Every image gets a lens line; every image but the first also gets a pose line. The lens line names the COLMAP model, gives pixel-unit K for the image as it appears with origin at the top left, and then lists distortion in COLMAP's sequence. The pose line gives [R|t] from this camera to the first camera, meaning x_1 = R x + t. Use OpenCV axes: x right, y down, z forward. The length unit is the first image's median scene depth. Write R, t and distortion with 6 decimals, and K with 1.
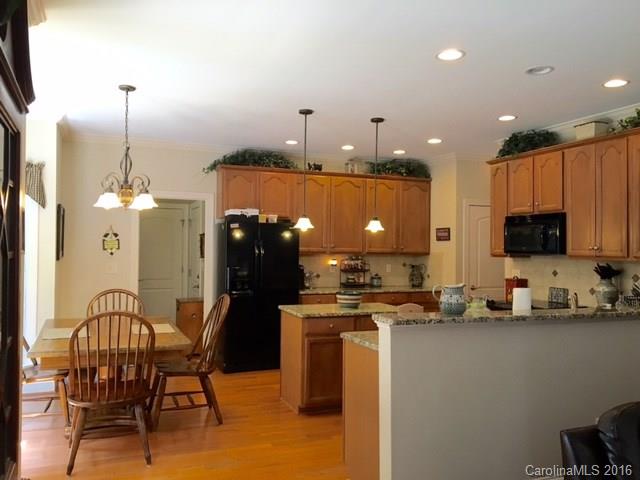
lens RADIAL K [[541.5, 0, 318.2], [0, 541.5, 240.4], [0, 0, 1]] dist [0.011867, 0.004688]
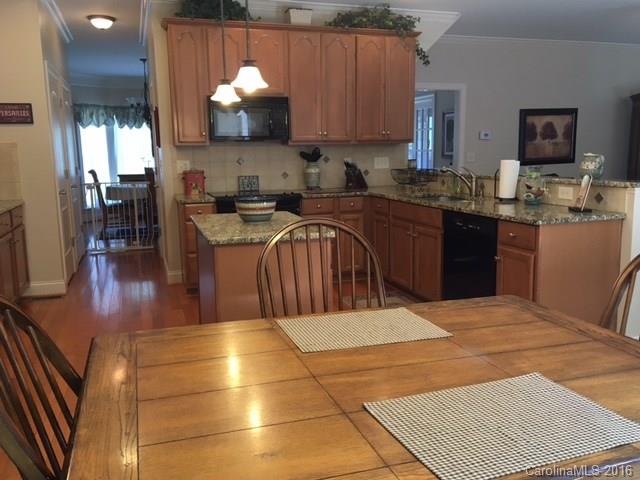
lens RADIAL K [[541.5, 0, 318.3], [0, 541.5, 237.8], [0, 0, 1]] dist [0.011867, 0.004688]
pose [[0.079550, -0.176917, 0.981006, -0.522934], [-0.003270, 0.984073, 0.177735, 0.023312], [-0.996825, -0.017347, 0.077705, 0.794601]]
